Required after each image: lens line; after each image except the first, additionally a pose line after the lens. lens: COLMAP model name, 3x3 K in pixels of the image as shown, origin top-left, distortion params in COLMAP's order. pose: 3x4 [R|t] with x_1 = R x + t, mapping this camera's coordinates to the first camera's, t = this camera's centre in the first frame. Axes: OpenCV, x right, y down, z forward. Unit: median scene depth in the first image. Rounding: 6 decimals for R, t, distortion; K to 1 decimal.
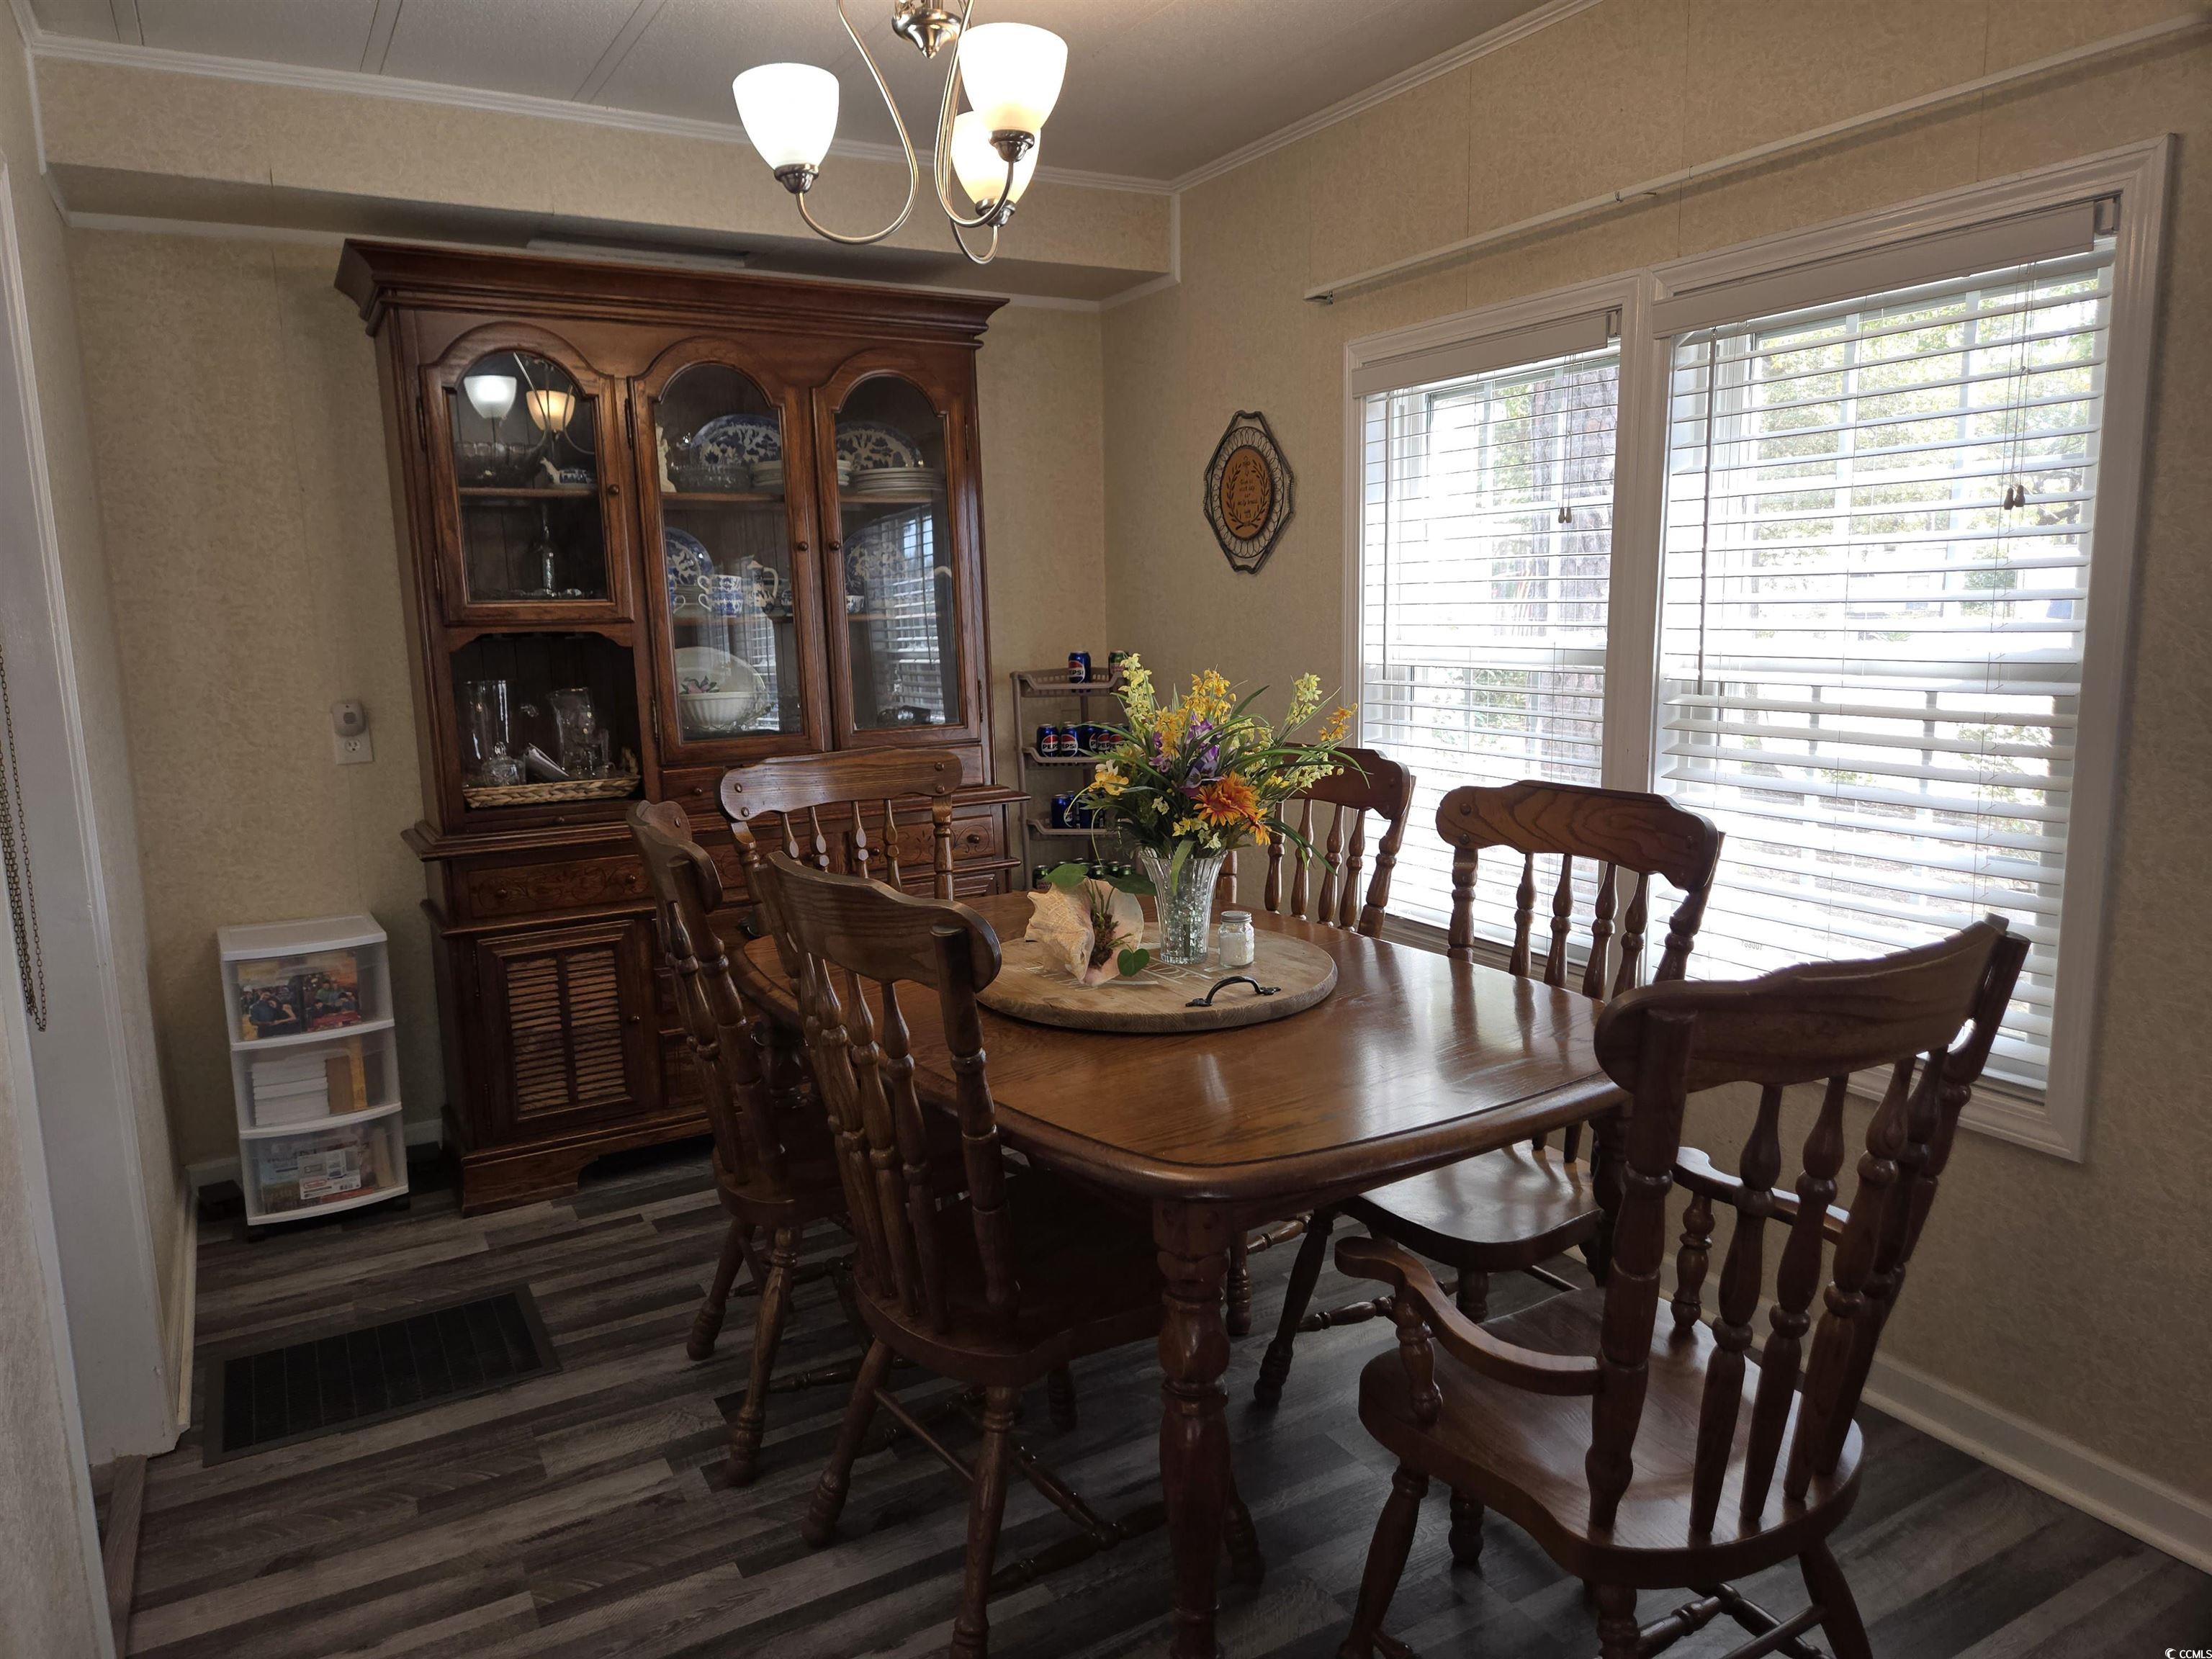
lens RADIAL K [[1468.2, 0, 1107.8], [0, 1468.2, 816.7], [0, 0, 1]] dist [0.067310, -0.070984]
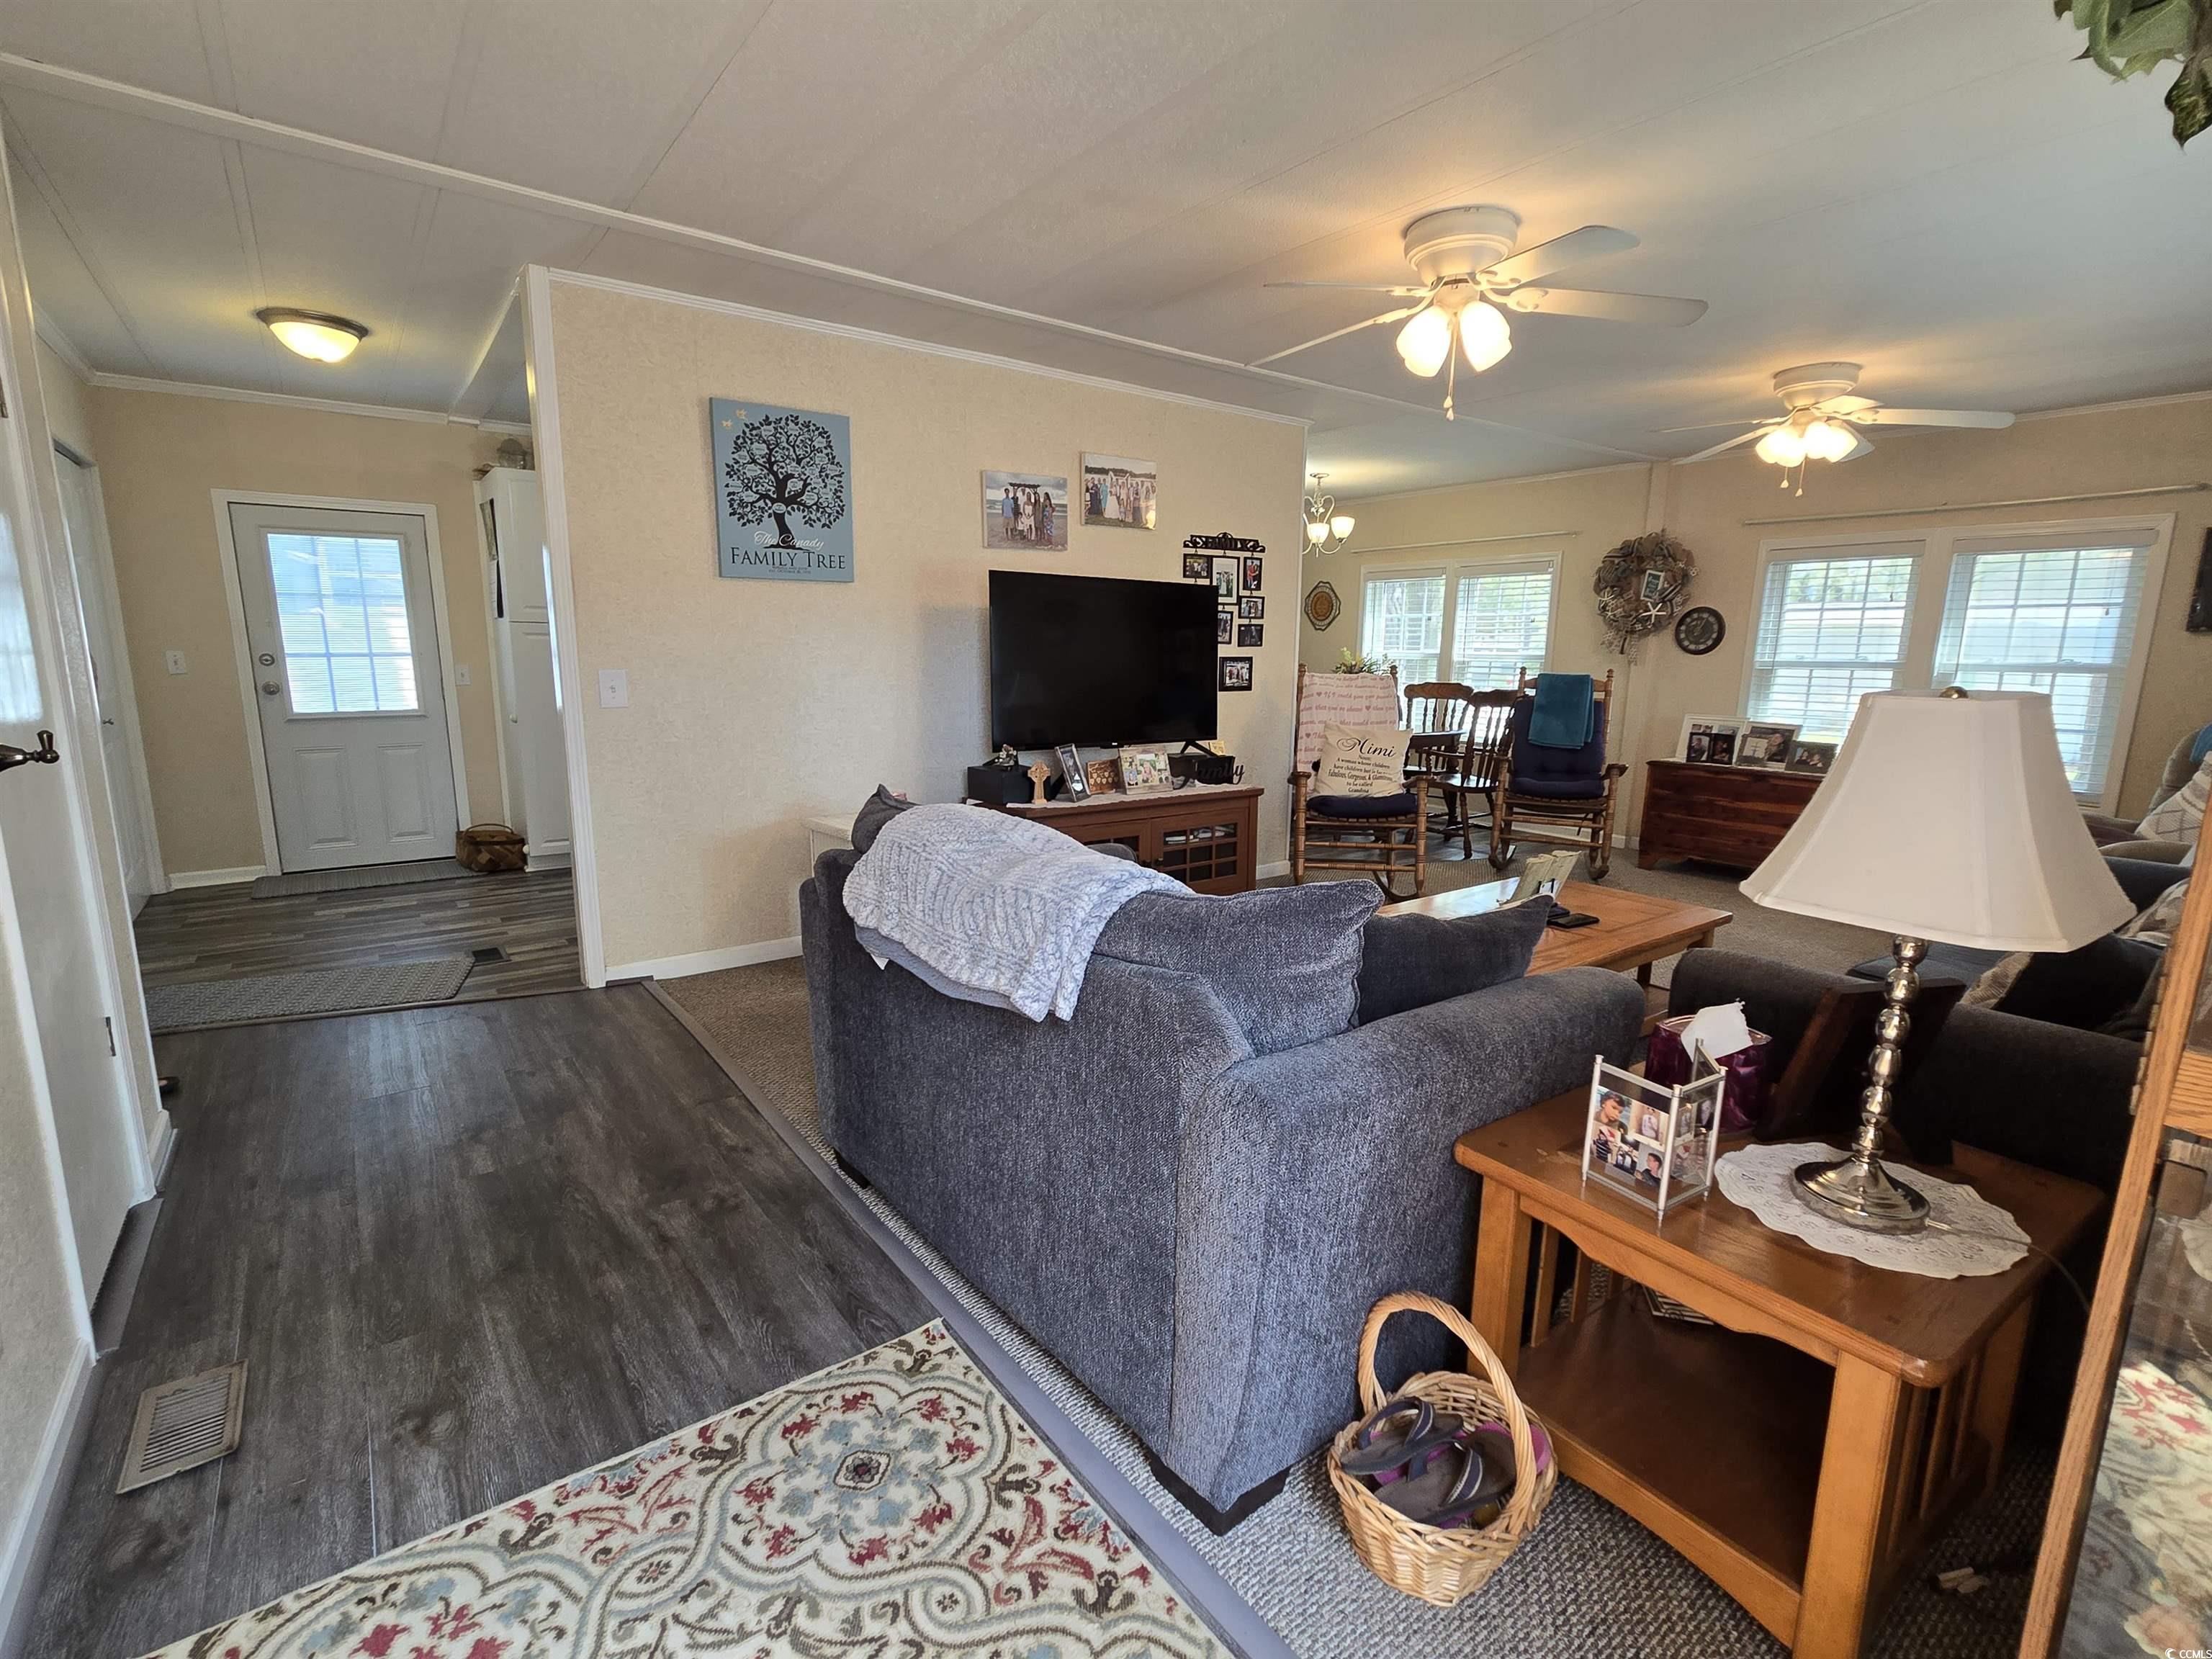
lens RADIAL K [[1030.7, 0, 1118.4], [0, 1030.7, 839.0], [0, 0, 1]] dist [0.004375, 0.000834]
pose [[0.989973, 0.013203, 0.140637, -0.752831], [-0.017277, 0.999464, 0.027791, 0.270833], [-0.140195, -0.029942, 0.989671, -1.365222]]
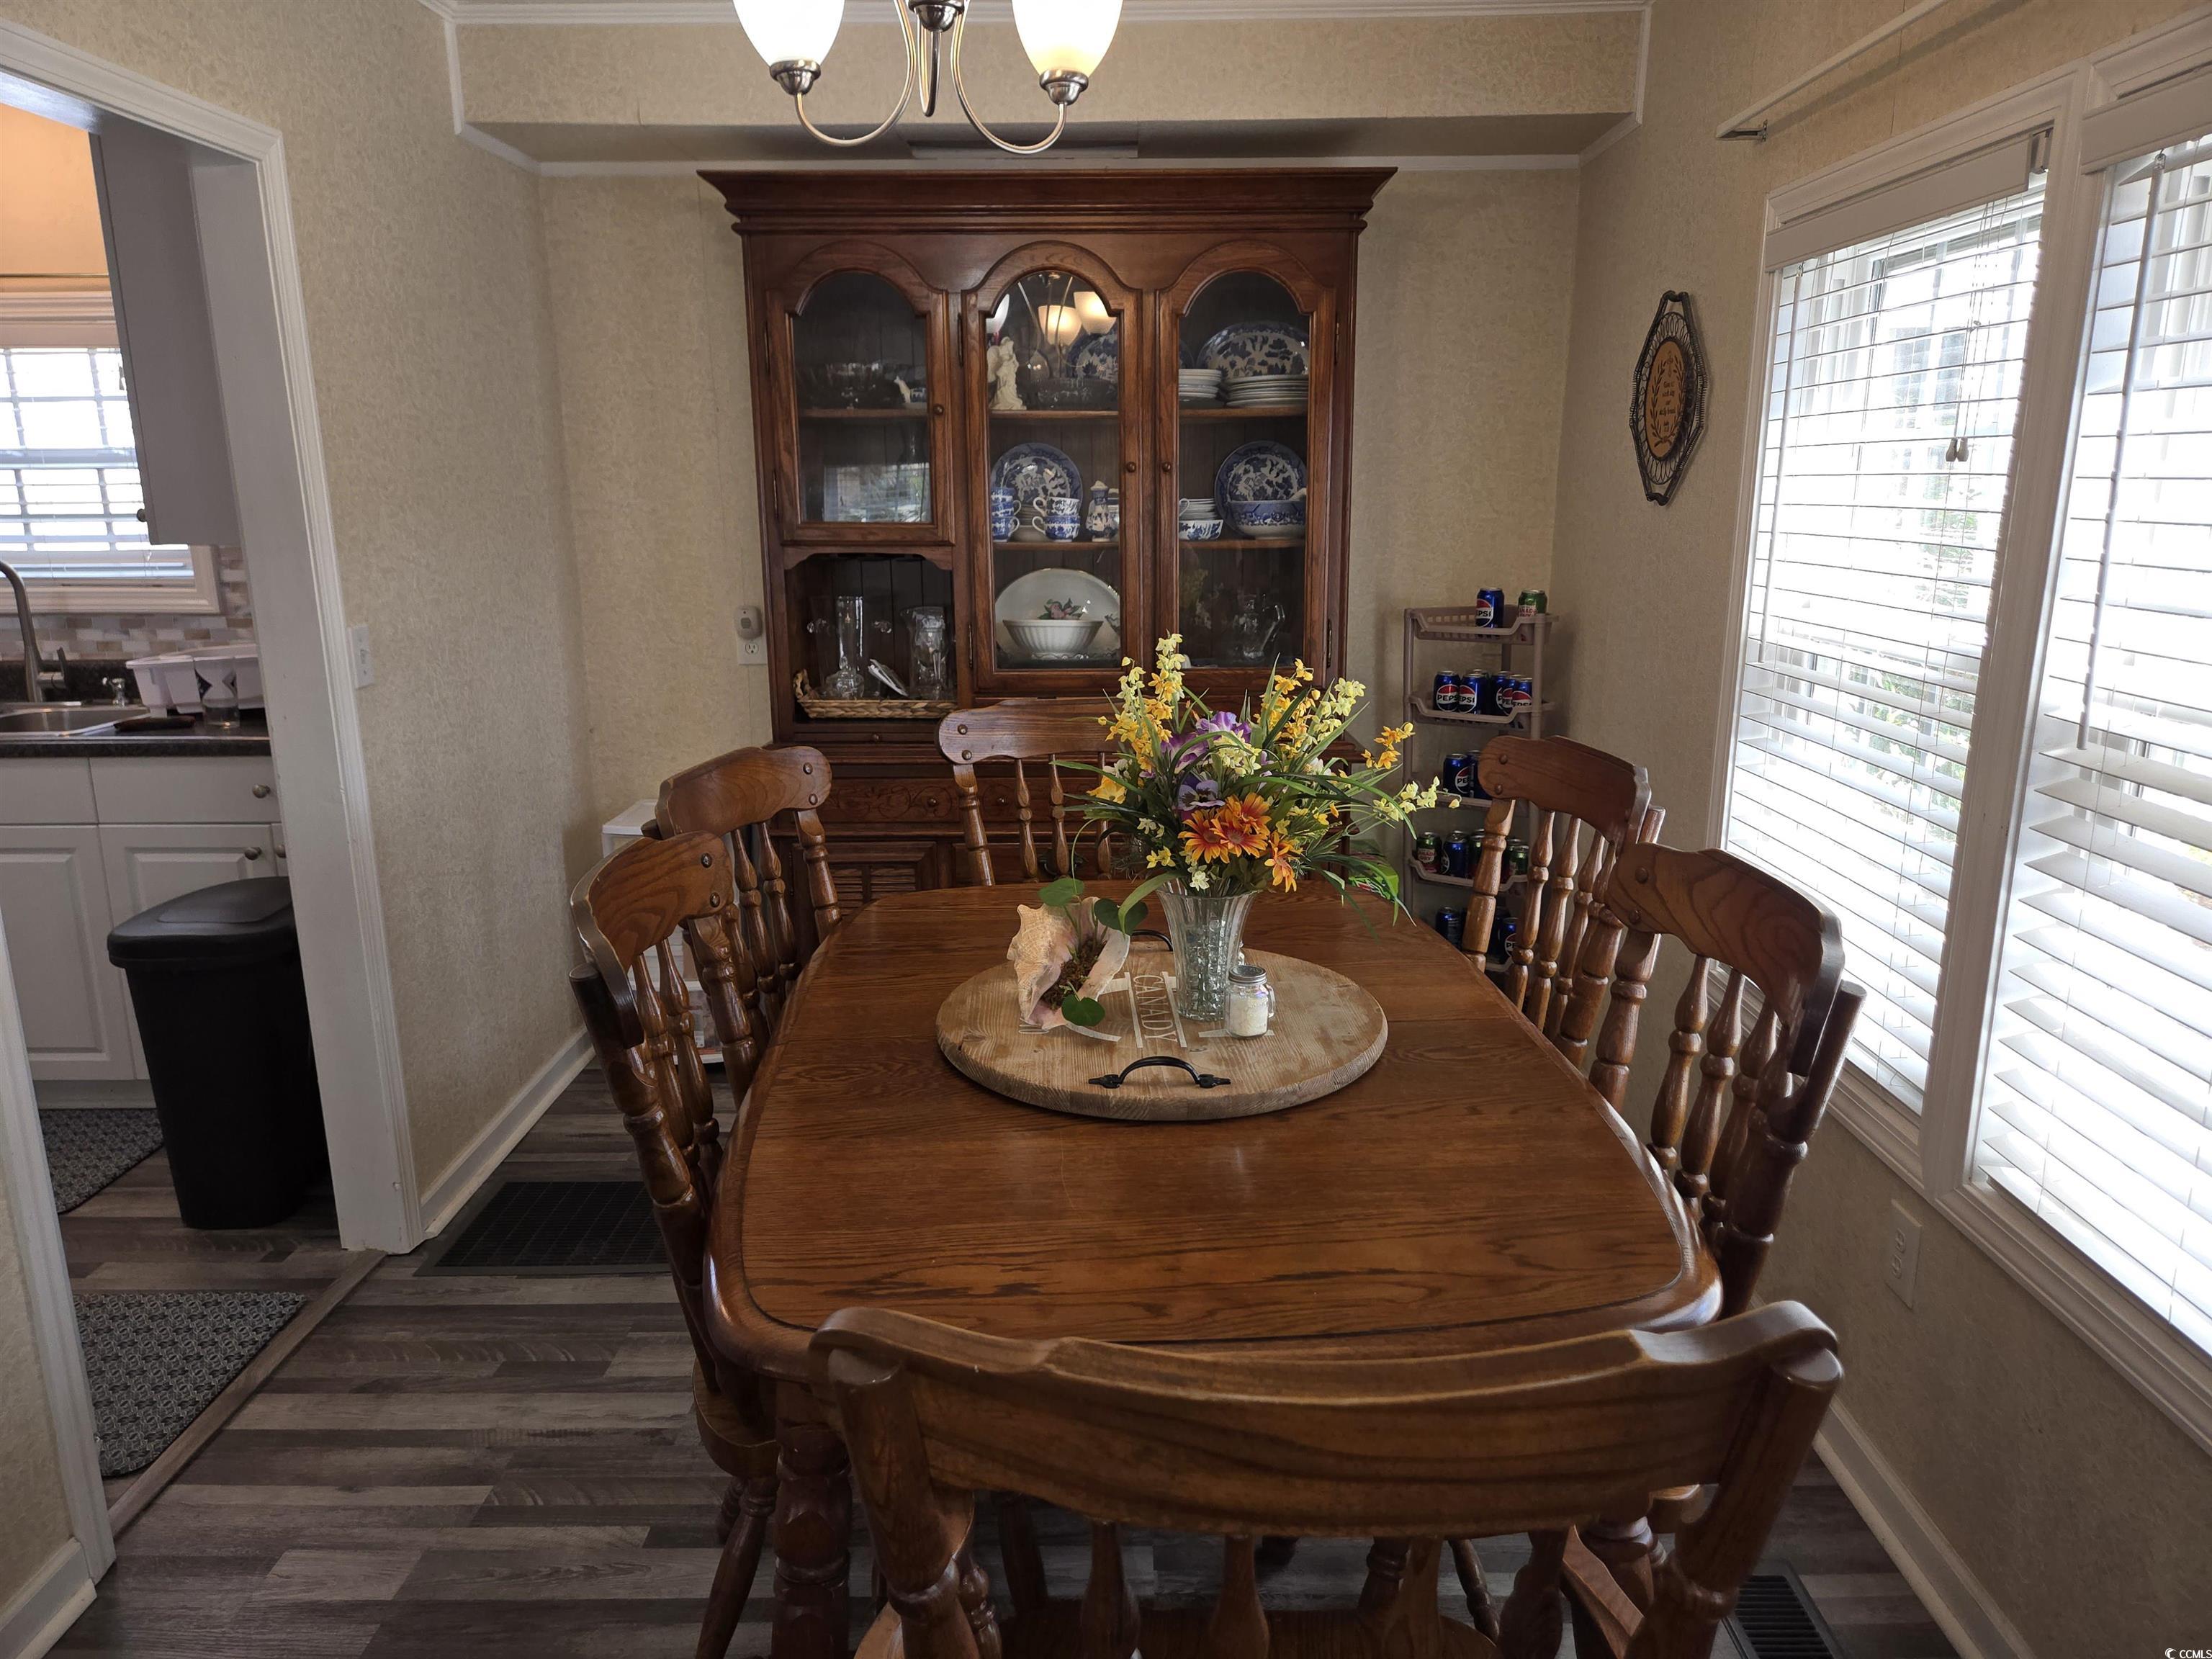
lens RADIAL K [[1468.2, 0, 1107.8], [0, 1468.2, 816.7], [0, 0, 1]] dist [0.067310, -0.070984]
pose [[0.868640, 0.127583, -0.478735, 0.277946], [-0.089240, 0.990762, 0.102115, -0.064688], [0.487341, -0.045979, 0.872000, 0.192498]]
